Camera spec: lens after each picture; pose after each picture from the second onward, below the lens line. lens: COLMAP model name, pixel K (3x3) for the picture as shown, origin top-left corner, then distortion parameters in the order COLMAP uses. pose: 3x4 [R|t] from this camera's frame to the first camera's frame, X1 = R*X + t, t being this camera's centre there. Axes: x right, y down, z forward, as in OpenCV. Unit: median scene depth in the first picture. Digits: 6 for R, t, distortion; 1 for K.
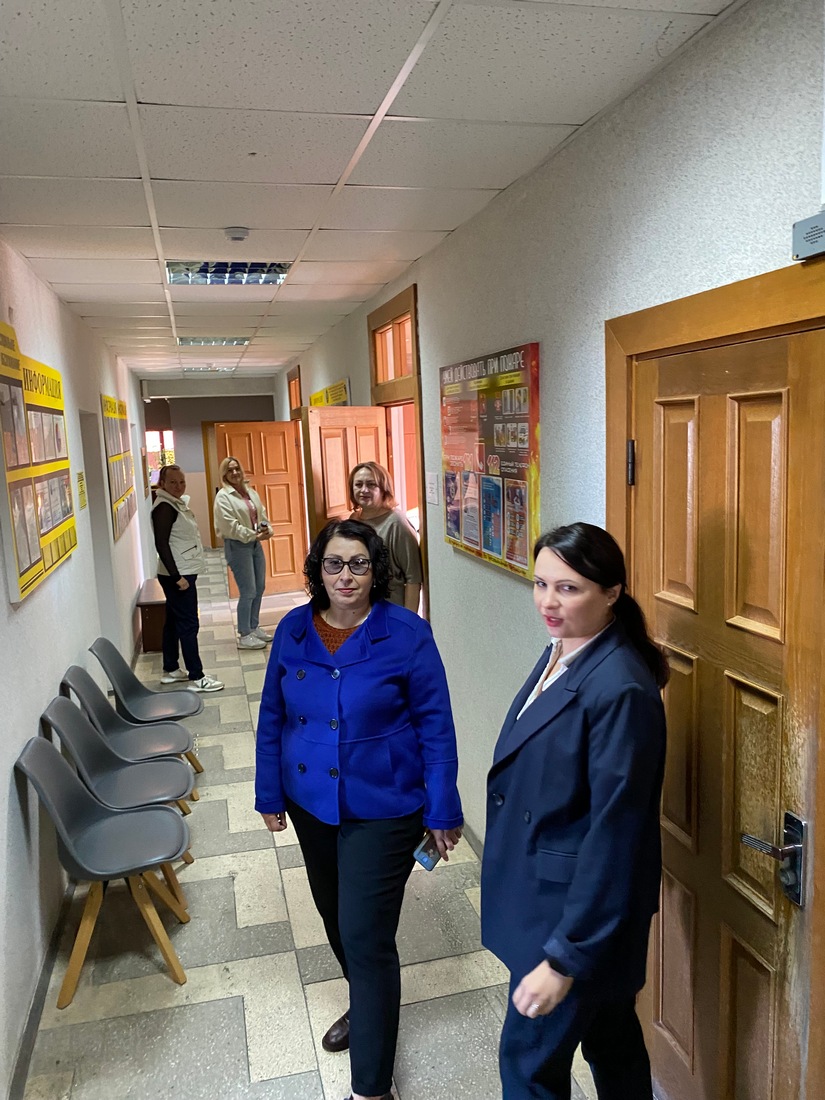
lens RADIAL K [[838.5, 0, 412.5], [0, 838.5, 550.0], [0, 0, 1]] dist [0.004446, -0.003078]
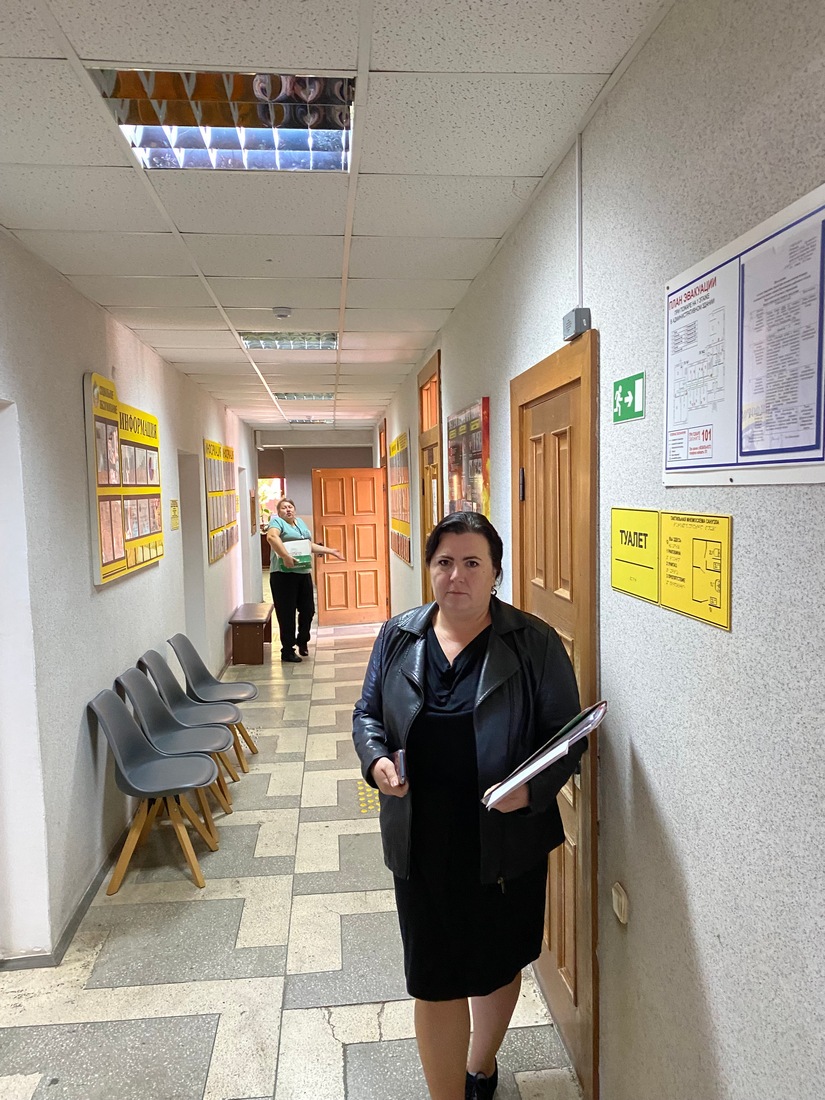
lens RADIAL K [[828.6, 0, 433.8], [0, 828.6, 552.1], [0, 0, 1]] dist [0.024761, -0.039027]
pose [[0.992201, 0.033179, -0.120152, 0.150655], [-0.040604, 0.997379, -0.059885, 0.048060], [0.117850, 0.064297, 0.990948, -0.176124]]
